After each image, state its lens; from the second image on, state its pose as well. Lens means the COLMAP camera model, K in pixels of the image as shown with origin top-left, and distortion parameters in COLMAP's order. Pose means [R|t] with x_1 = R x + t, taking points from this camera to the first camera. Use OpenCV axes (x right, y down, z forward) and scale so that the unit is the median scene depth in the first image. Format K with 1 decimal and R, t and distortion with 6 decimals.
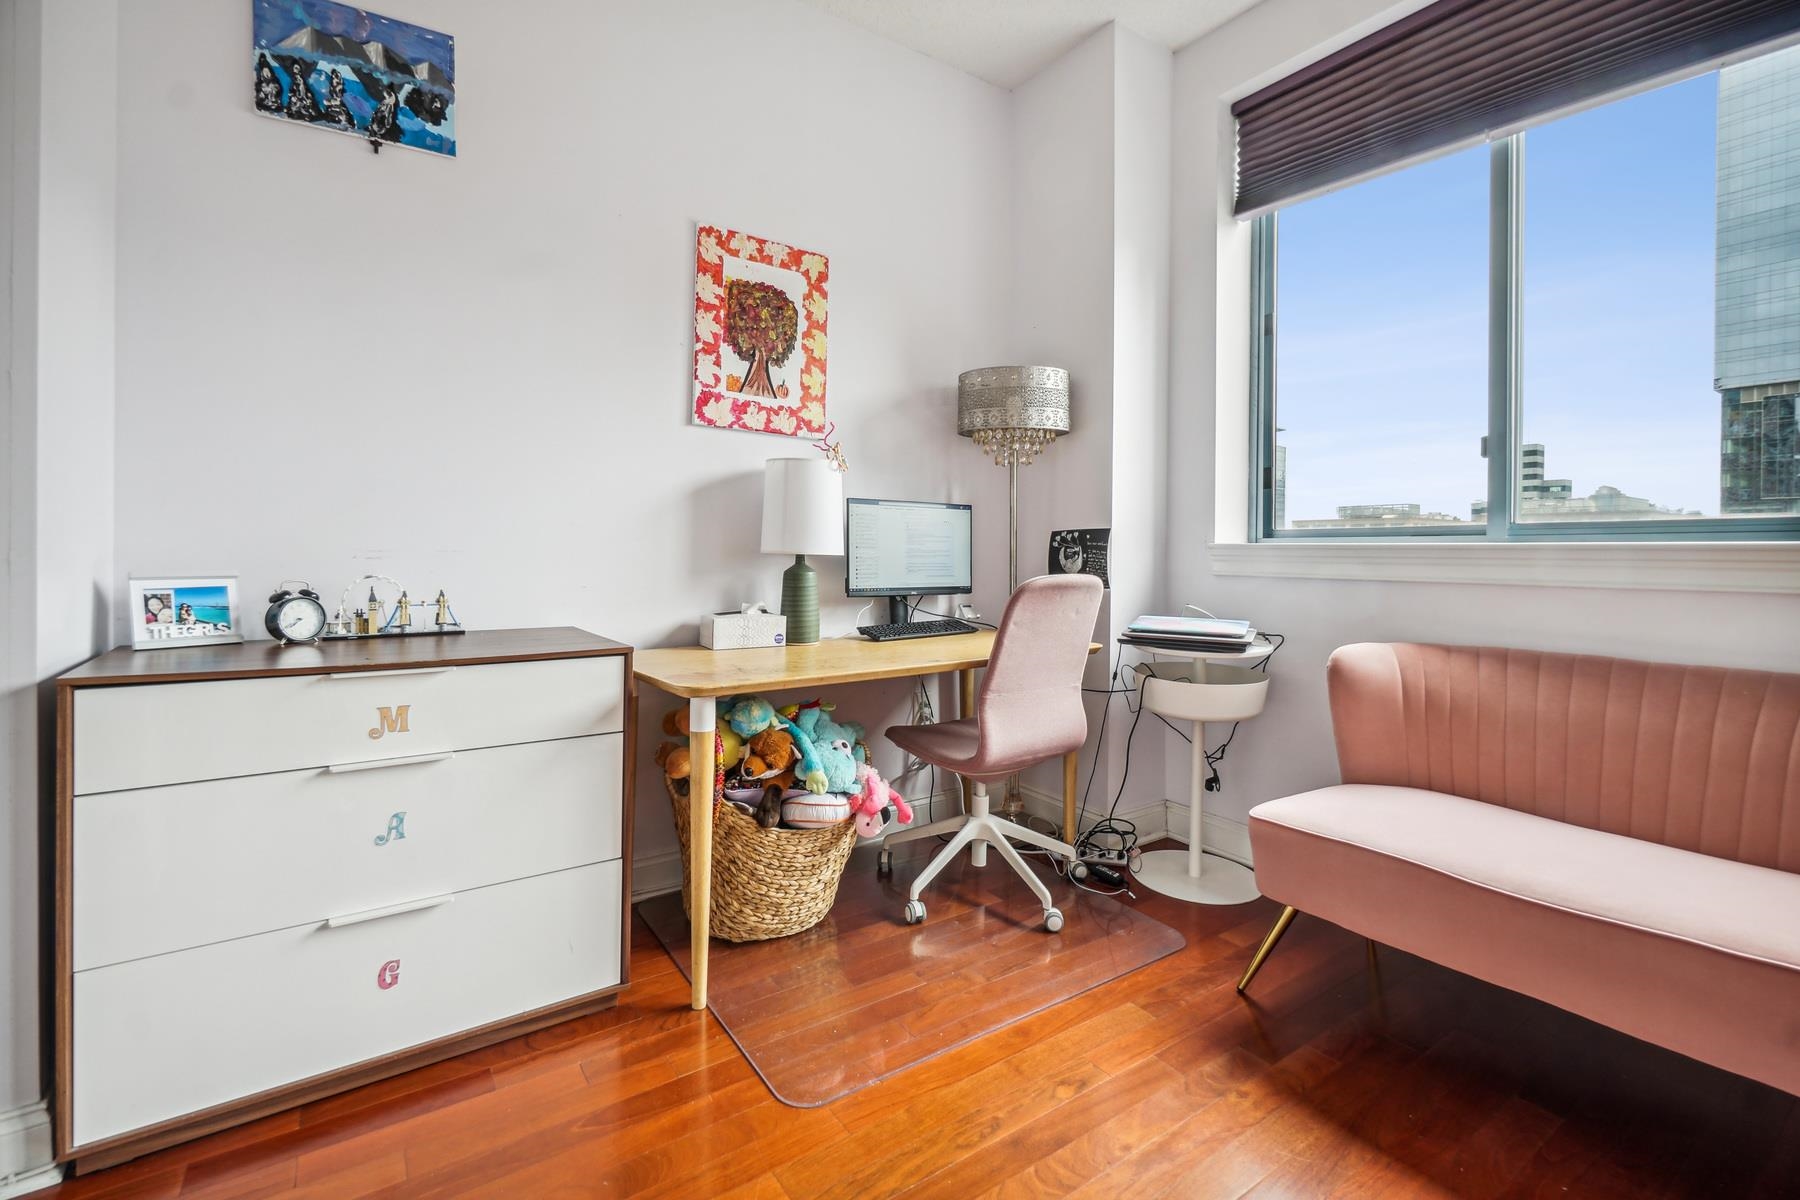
lens RADIAL K [[798.6, 0, 870.7], [0, 798.6, 561.4], [0, 0, 1]] dist [0.001173, -0.002484]
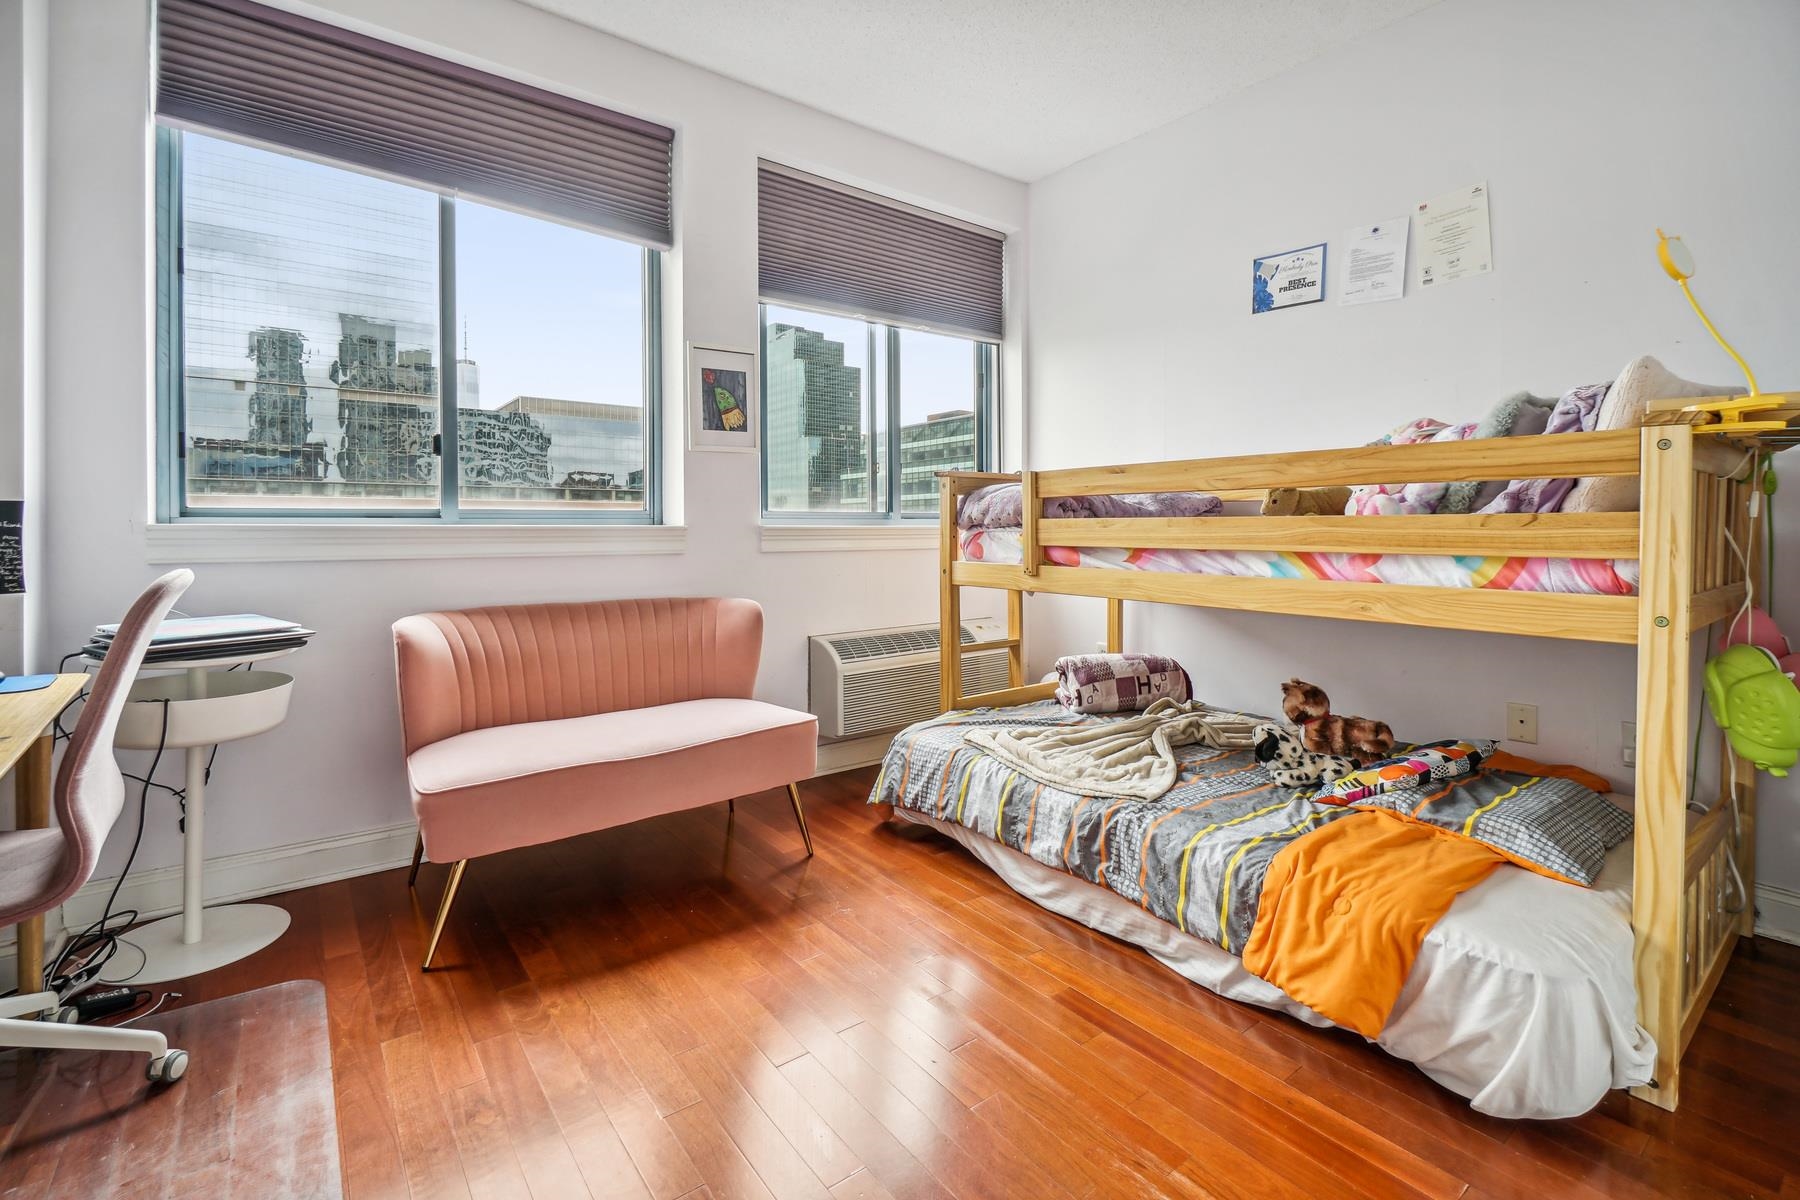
lens RADIAL K [[798.6, 0, 885.0], [0, 798.6, 533.2], [0, 0, 1]] dist [0.001173, -0.002484]
pose [[-0.060702, -0.010619, 0.998099, -0.509925], [0.016013, 0.999804, 0.011611, -0.014469], [-0.998027, 0.016687, -0.060520, 0.418939]]
